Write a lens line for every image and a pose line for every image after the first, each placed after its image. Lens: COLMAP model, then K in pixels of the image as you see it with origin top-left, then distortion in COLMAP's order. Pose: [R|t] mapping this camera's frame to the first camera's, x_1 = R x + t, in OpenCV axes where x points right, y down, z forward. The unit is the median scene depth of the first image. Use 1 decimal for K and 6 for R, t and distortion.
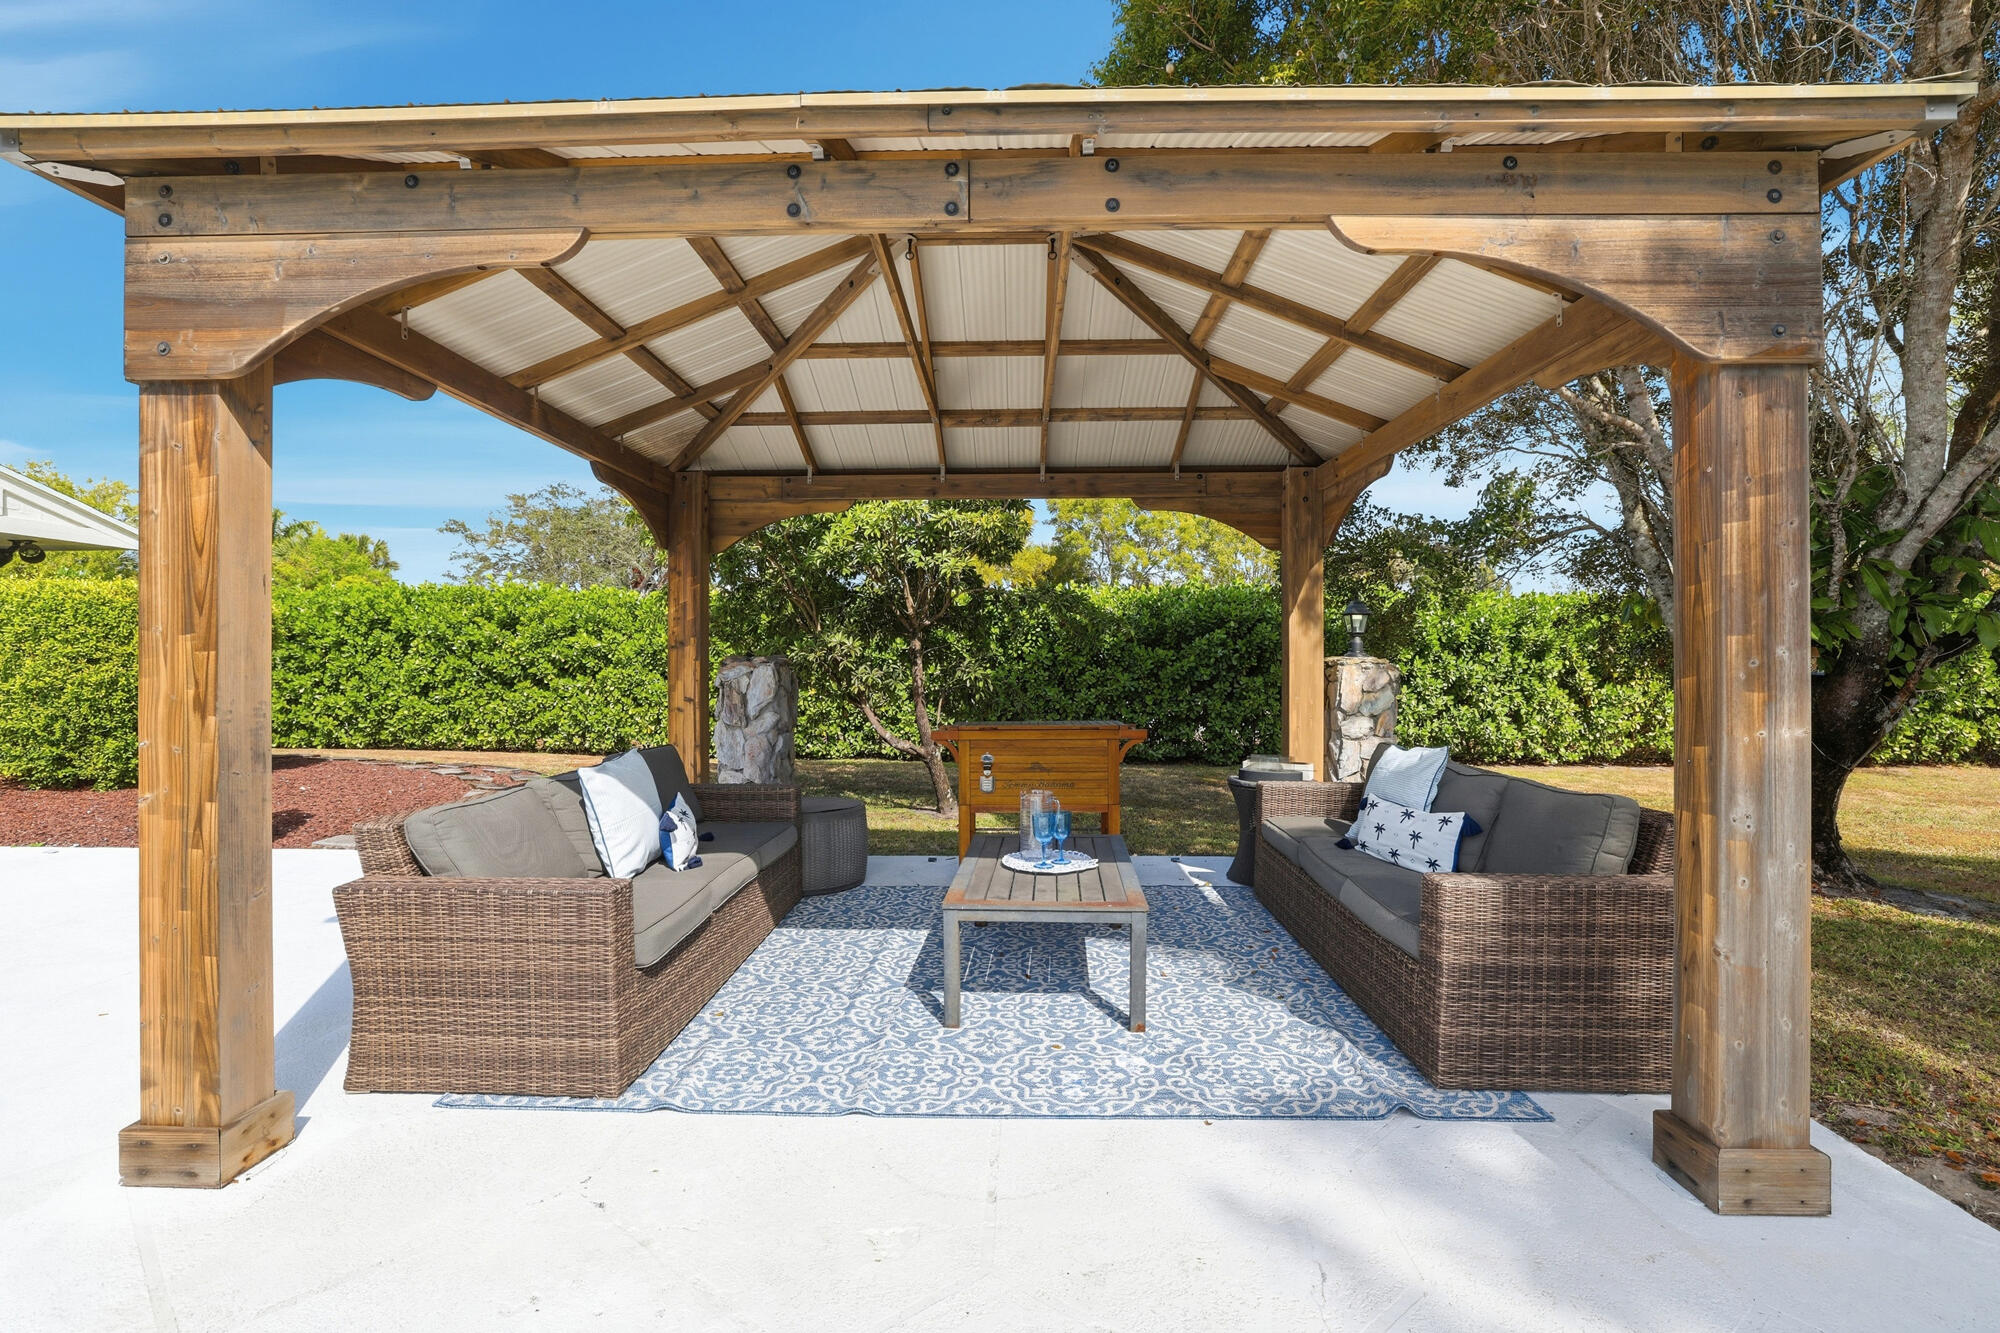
lens RADIAL K [[861.2, 0, 998.4], [0, 861.2, 657.4], [0, 0, 1]] dist [-0.023858, -0.000231]
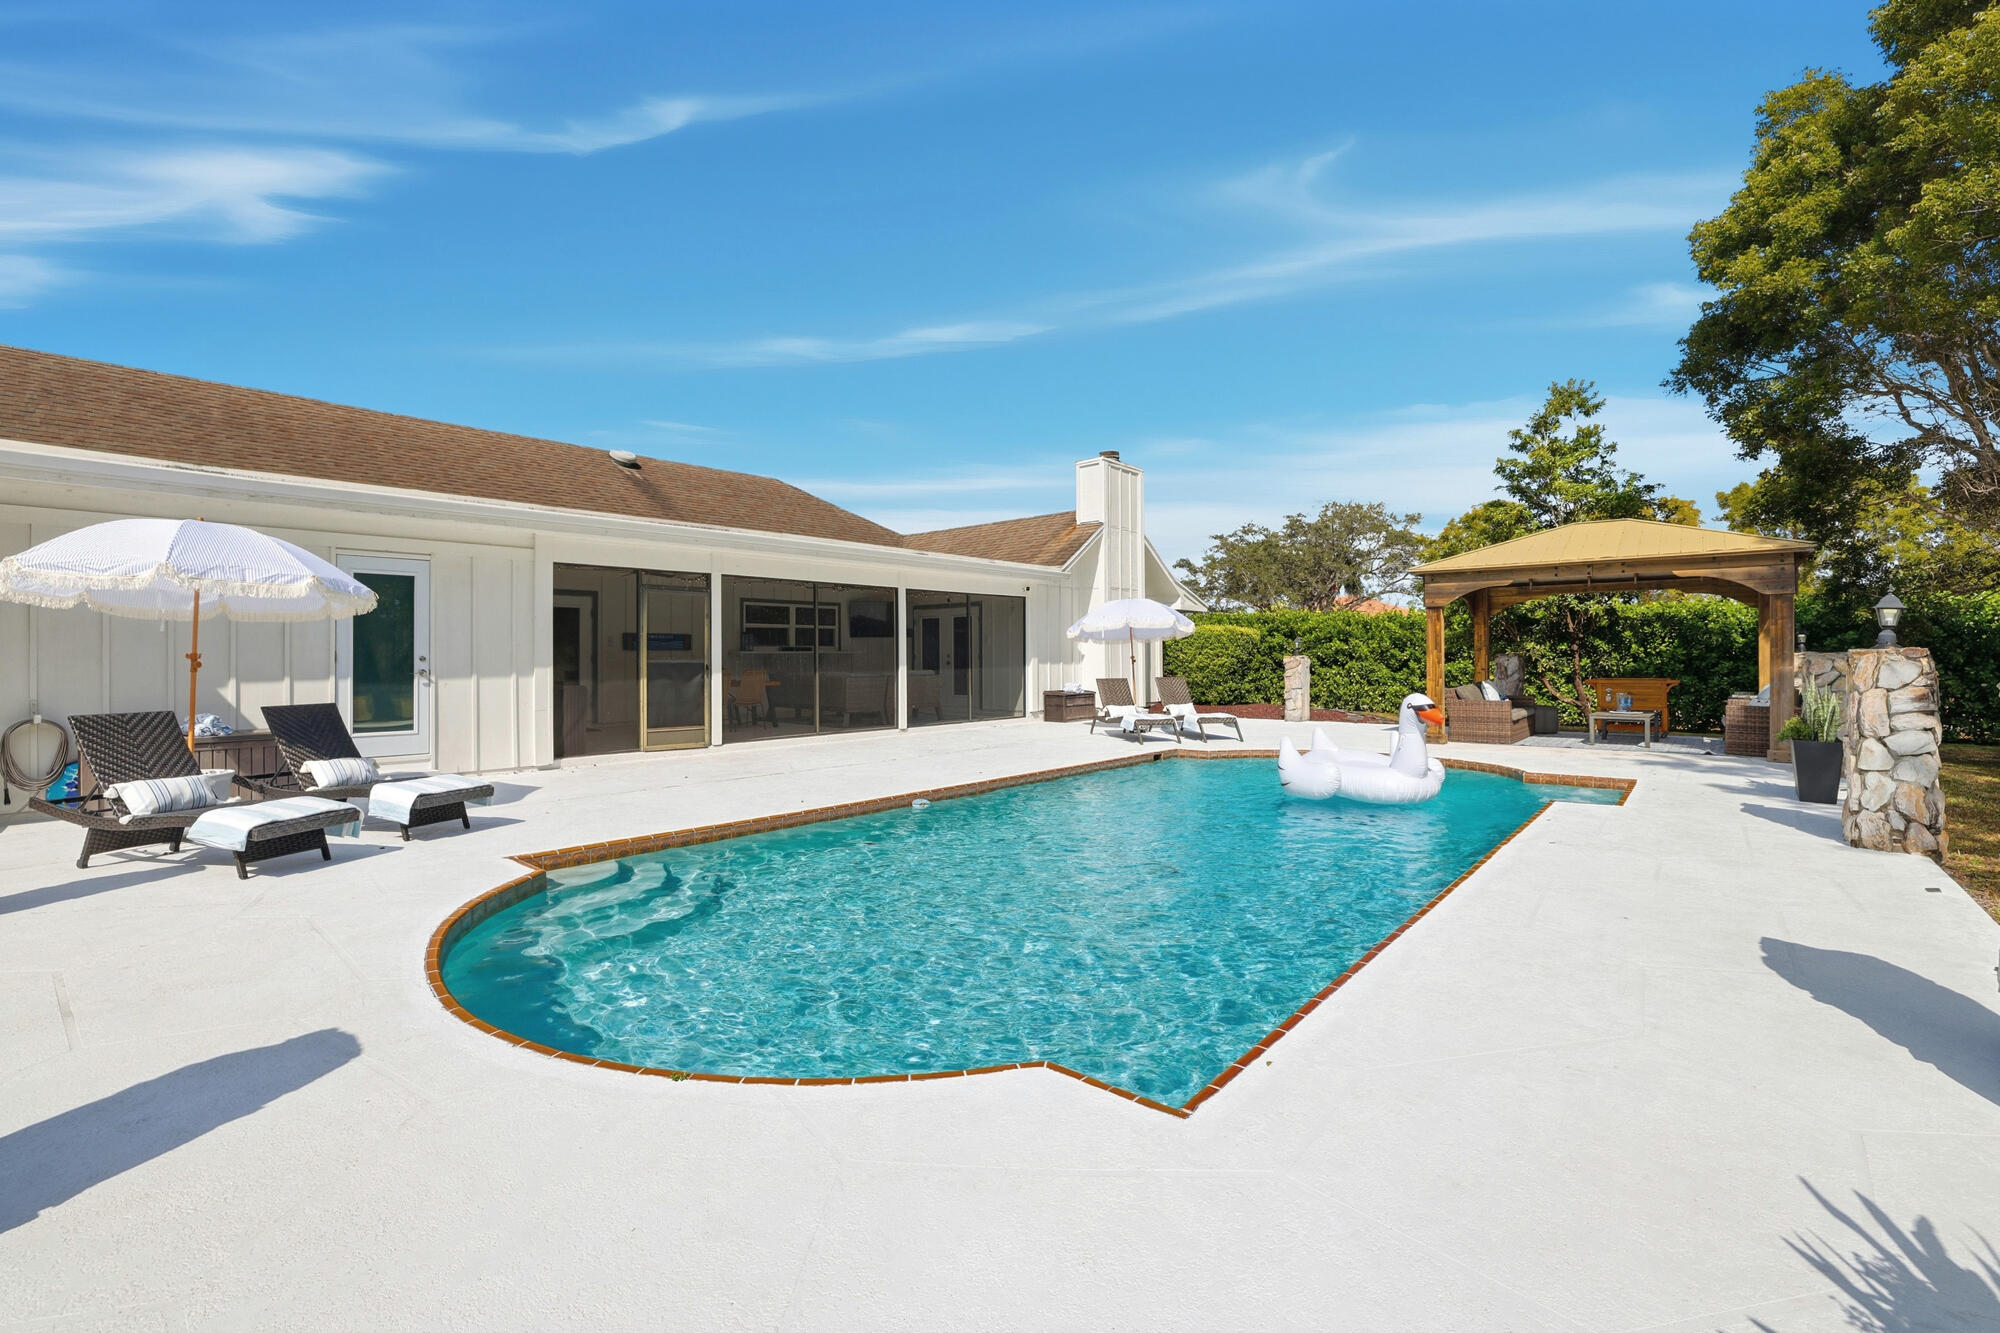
lens RADIAL K [[861.2, 0, 1013.3], [0, 861.2, 647.0], [0, 0, 1]] dist [-0.023858, -0.000231]
pose [[0.785368, -0.008881, -0.618965, 0.084797], [0.002380, 0.999933, -0.011327, 0.002517], [0.619024, 0.007423, 0.785337, -1.109185]]
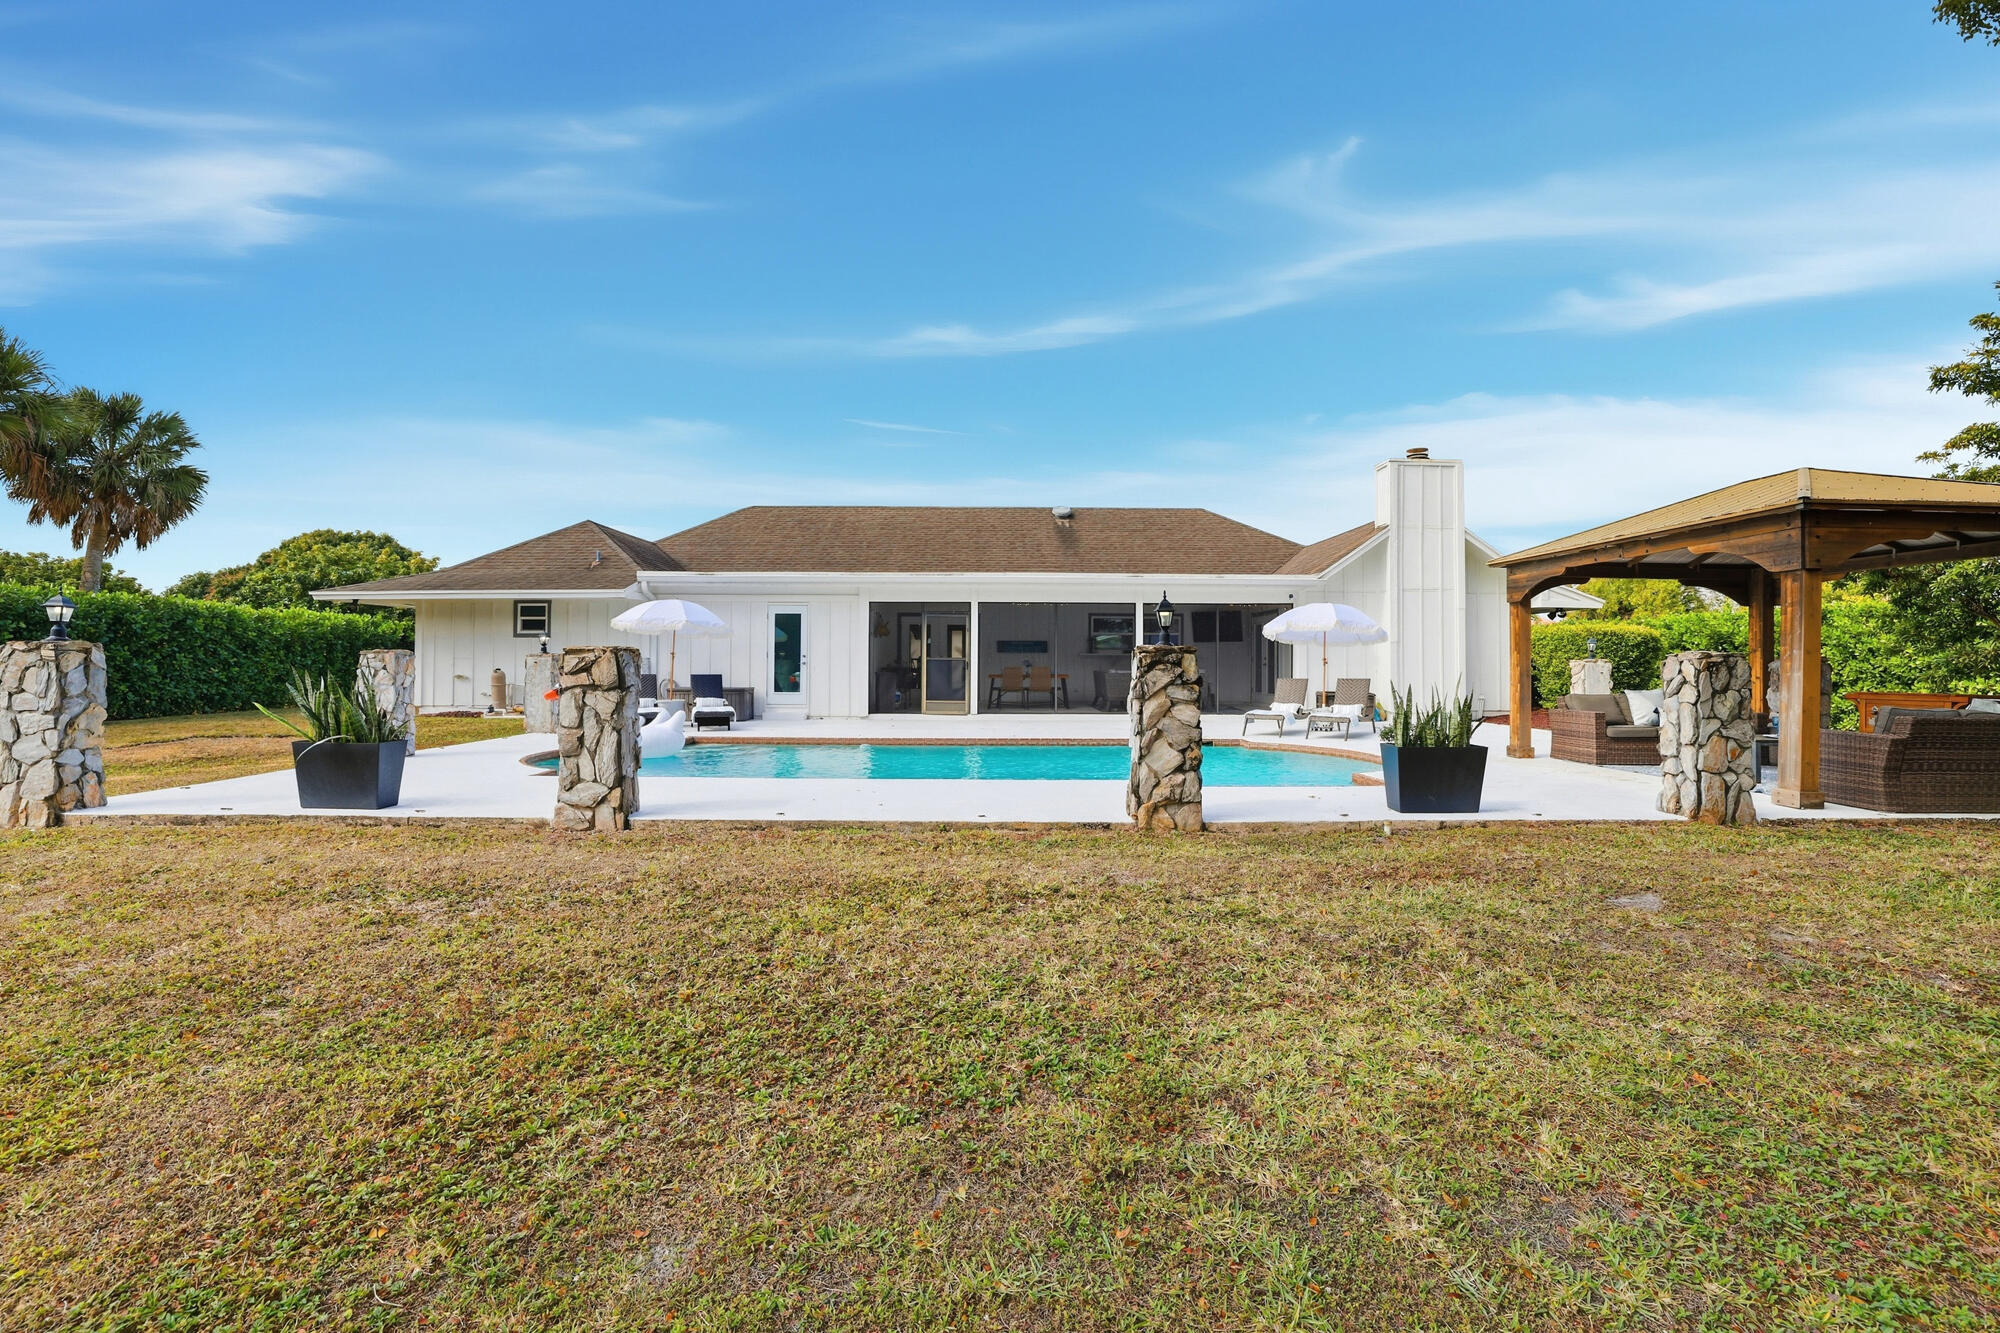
lens RADIAL K [[861.2, 0, 1008.0], [0, 861.2, 661.4], [0, 0, 1]] dist [-0.023858, -0.000231]
pose [[0.053054, 0.000990, -0.998591, 0.812635], [-0.006281, 0.999980, 0.000658, 0.009885], [0.998572, 0.006237, 0.053059, -0.471618]]
